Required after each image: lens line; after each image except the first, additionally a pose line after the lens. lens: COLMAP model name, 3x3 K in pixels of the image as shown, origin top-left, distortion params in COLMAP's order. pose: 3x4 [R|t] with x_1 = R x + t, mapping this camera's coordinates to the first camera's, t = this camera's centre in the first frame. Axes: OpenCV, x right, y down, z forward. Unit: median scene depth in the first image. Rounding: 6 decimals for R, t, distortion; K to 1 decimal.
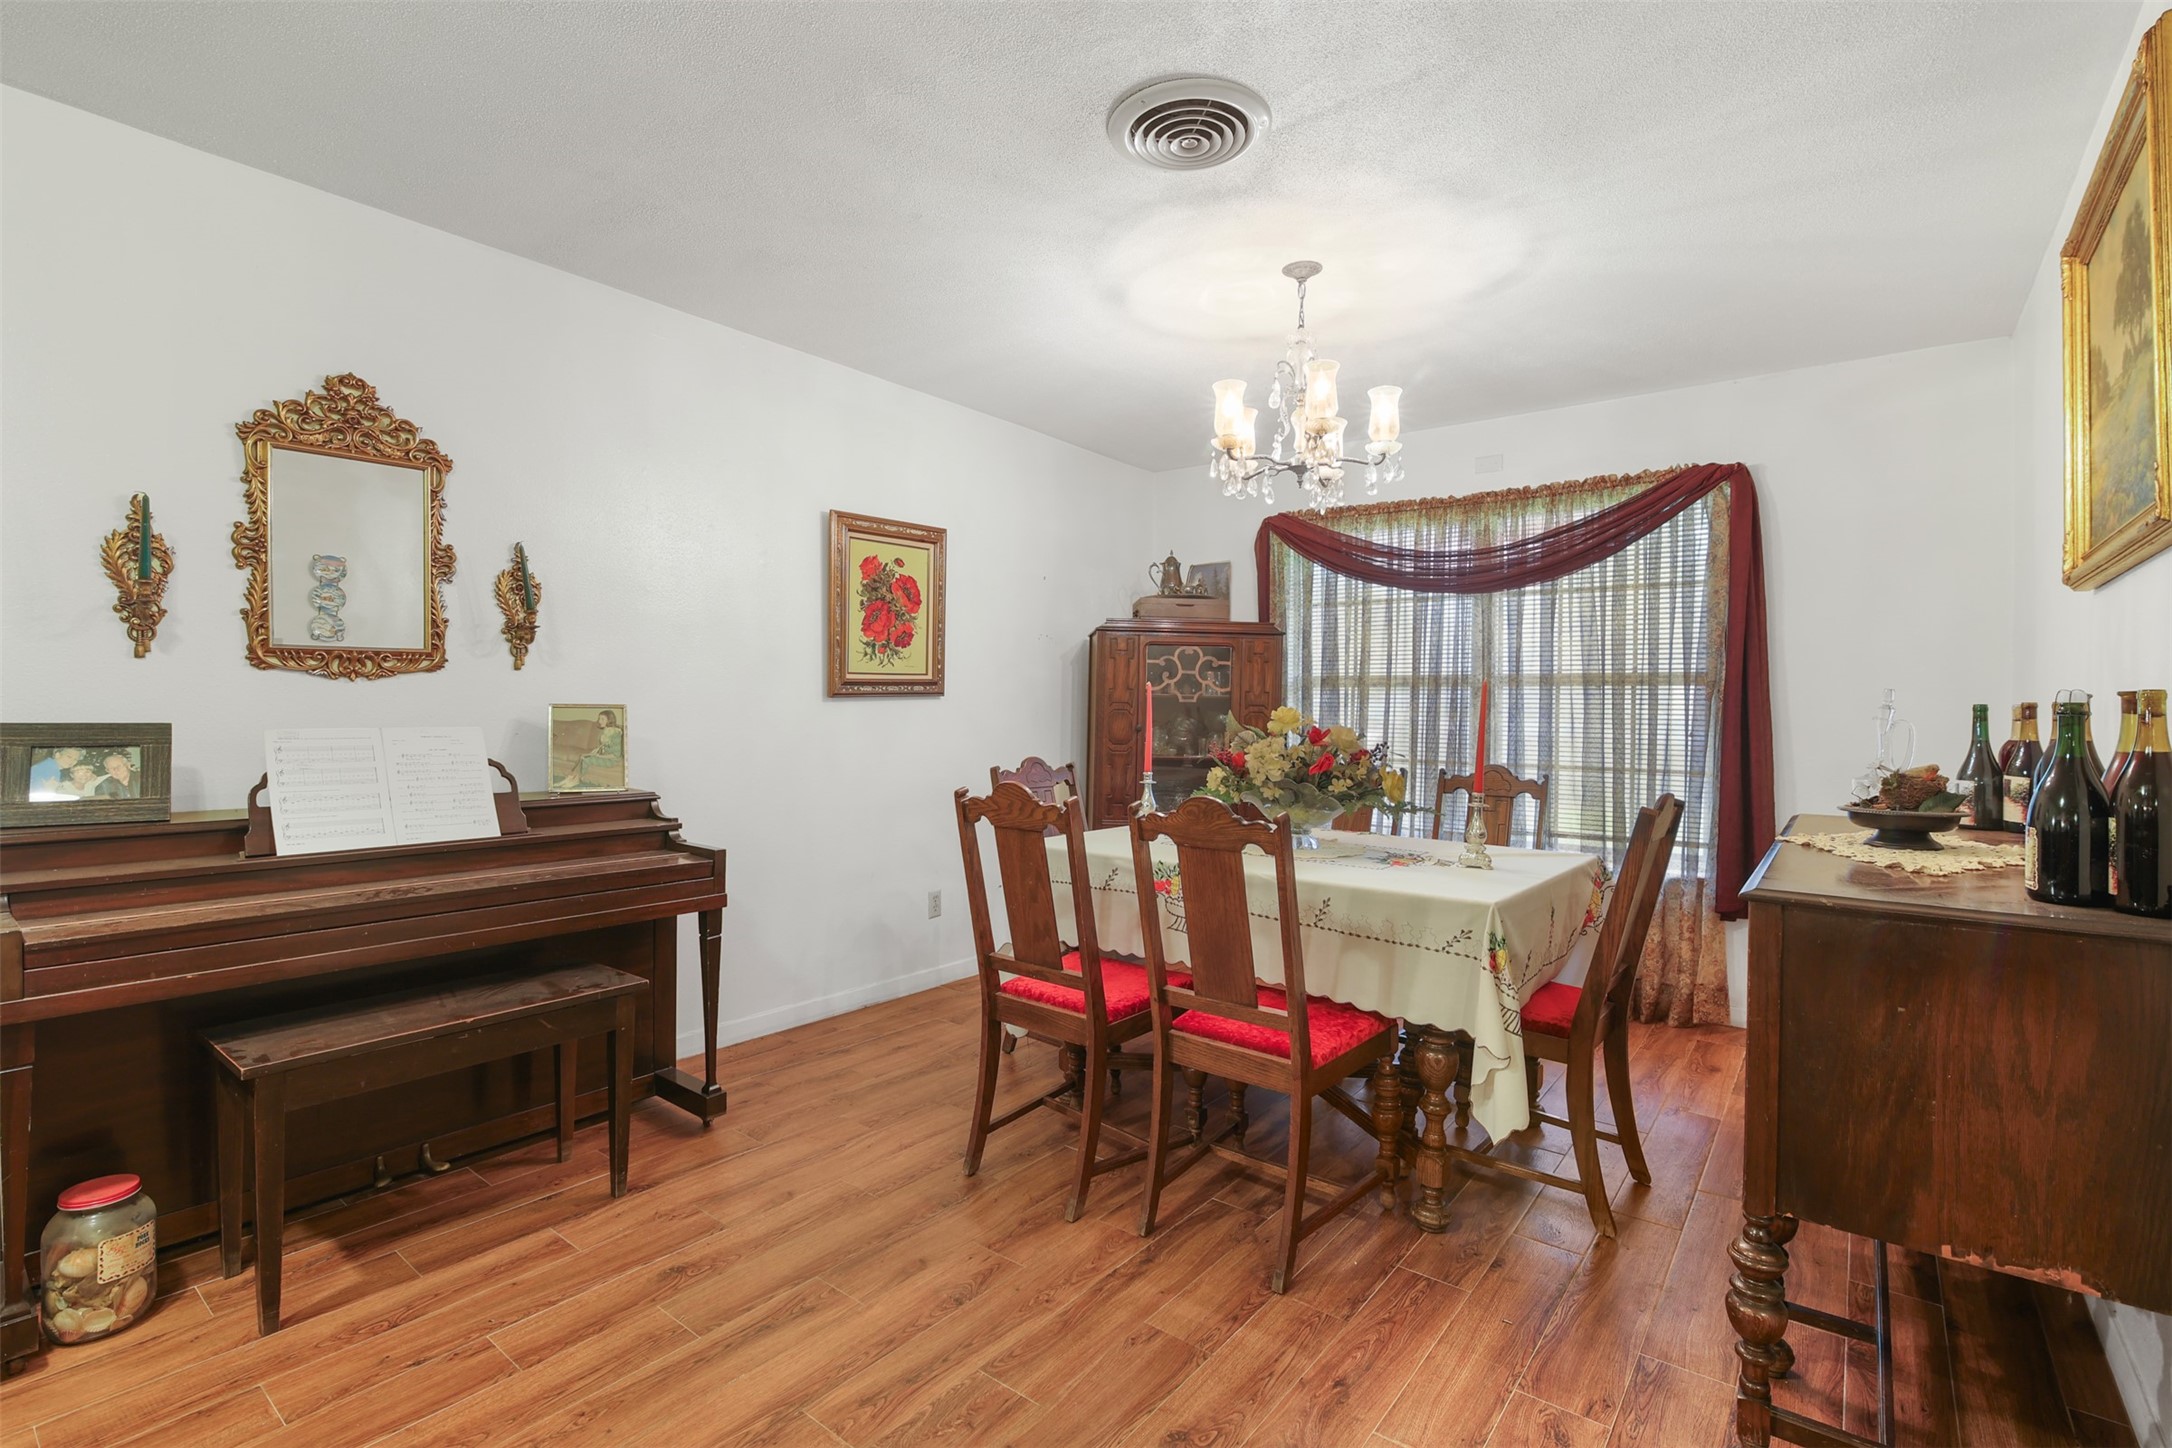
lens RADIAL K [[1001.4, 0, 1075.3], [0, 1001.4, 715.4], [0, 0, 1]] dist [-0.002027, -0.001809]
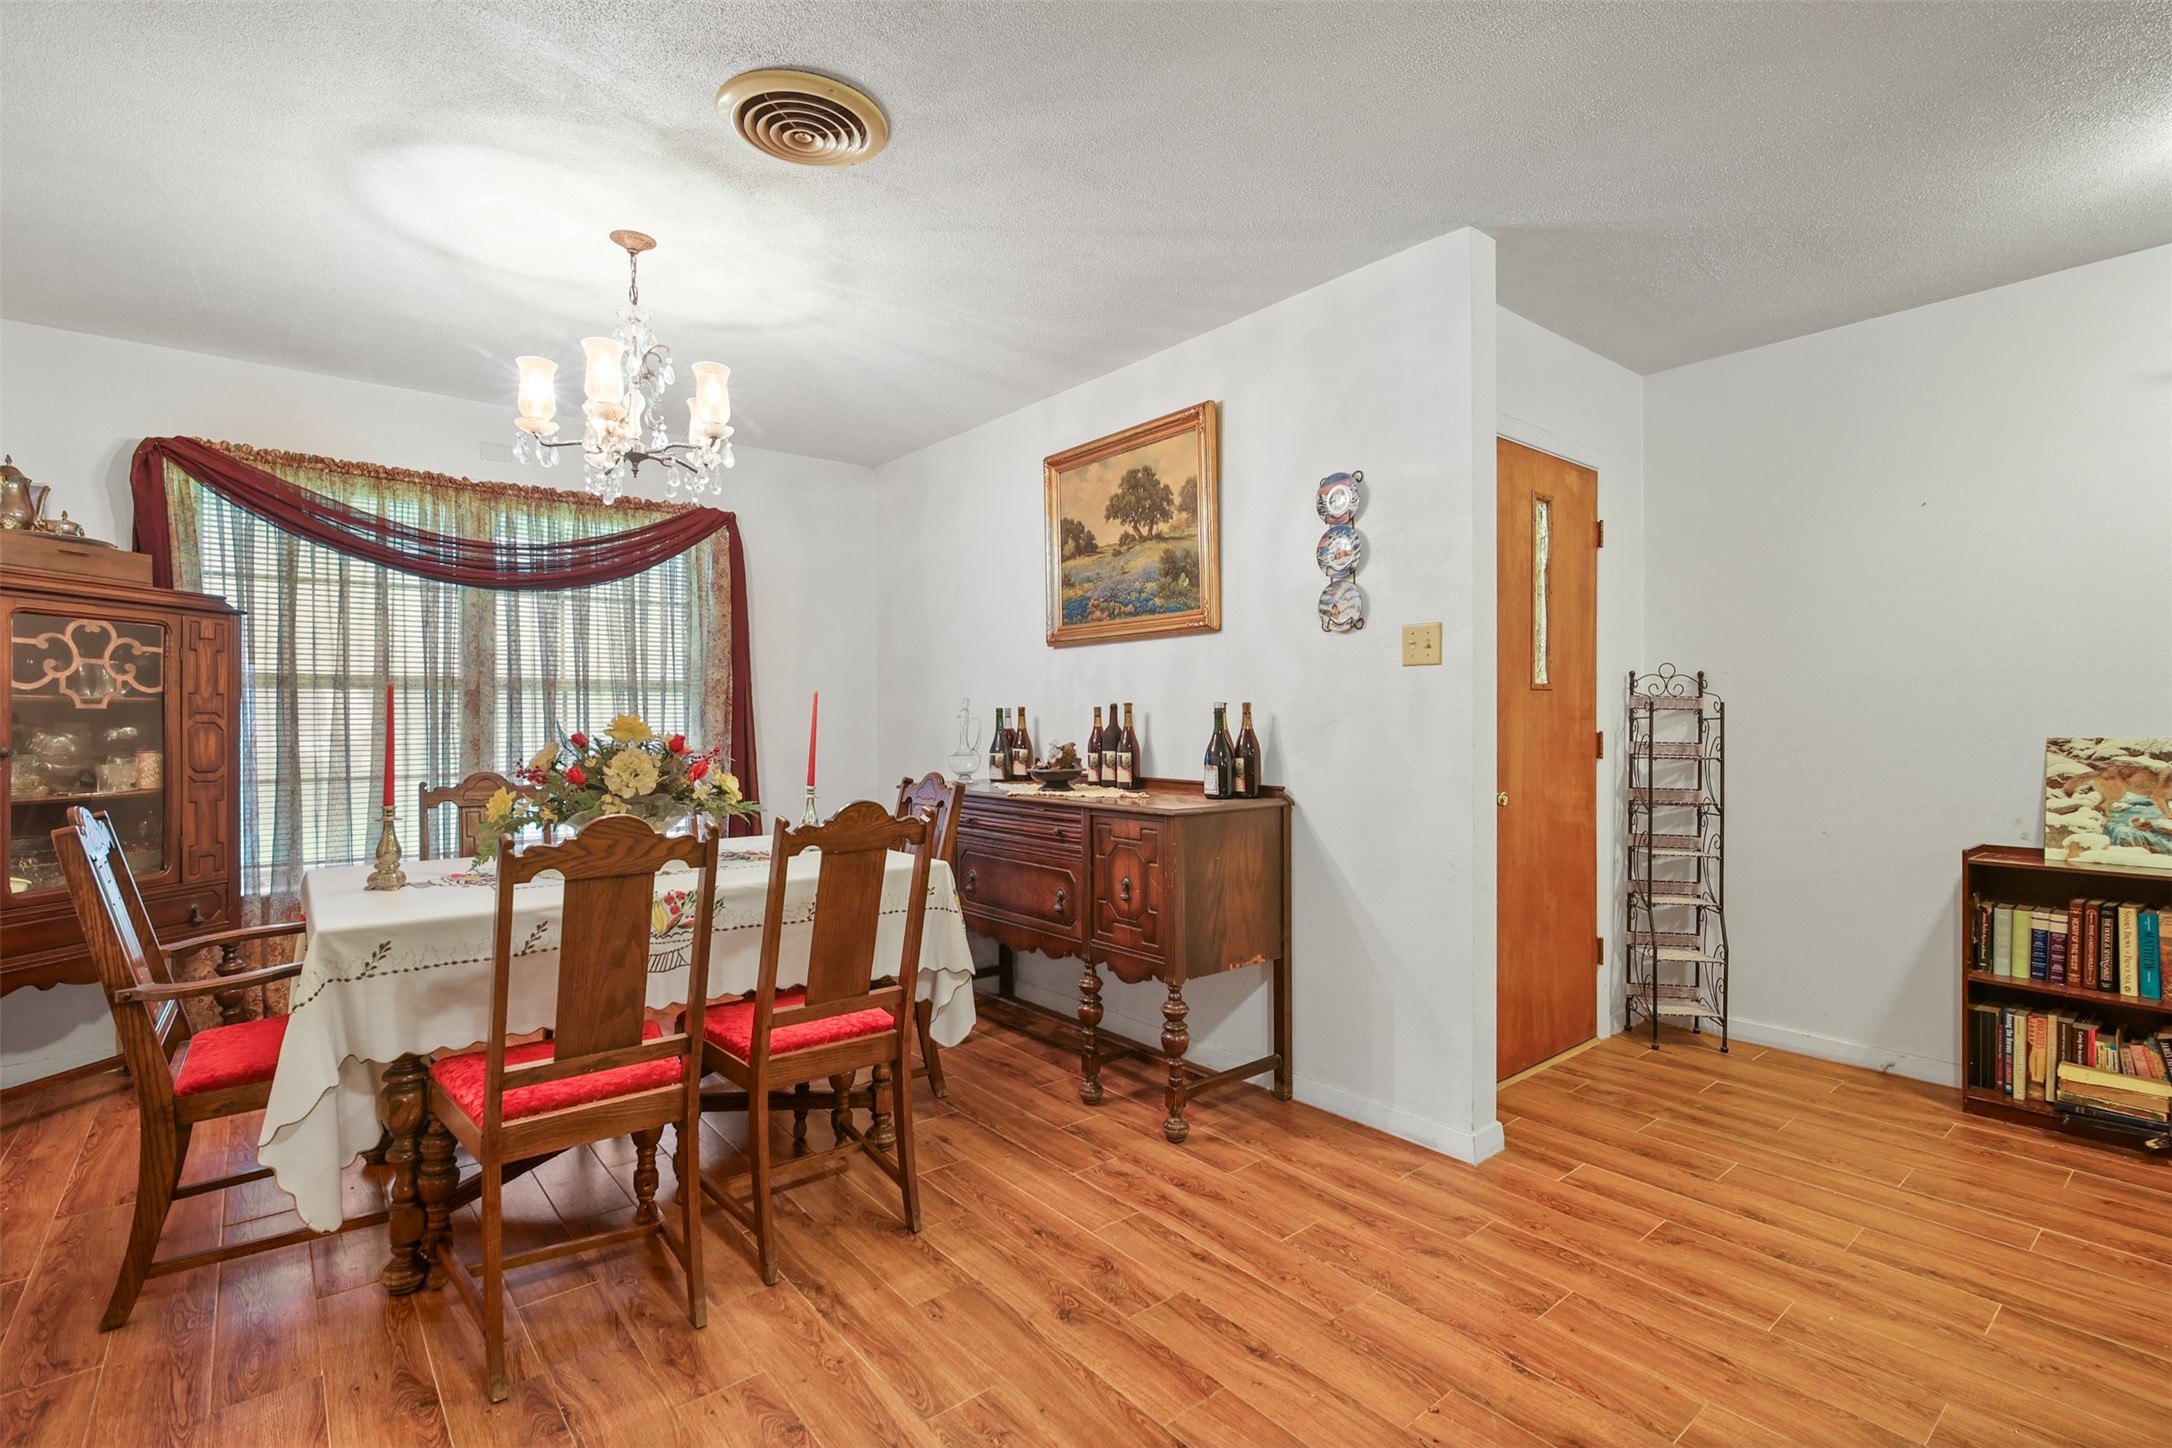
lens RADIAL K [[1001.4, 0, 1106.1], [0, 1001.4, 719.2], [0, 0, 1]] dist [-0.002027, -0.001809]
pose [[0.201490, -0.015059, 0.979375, -0.417199], [0.012689, 0.999838, 0.012763, -0.006681], [-0.979408, 0.009856, 0.201648, 0.272691]]
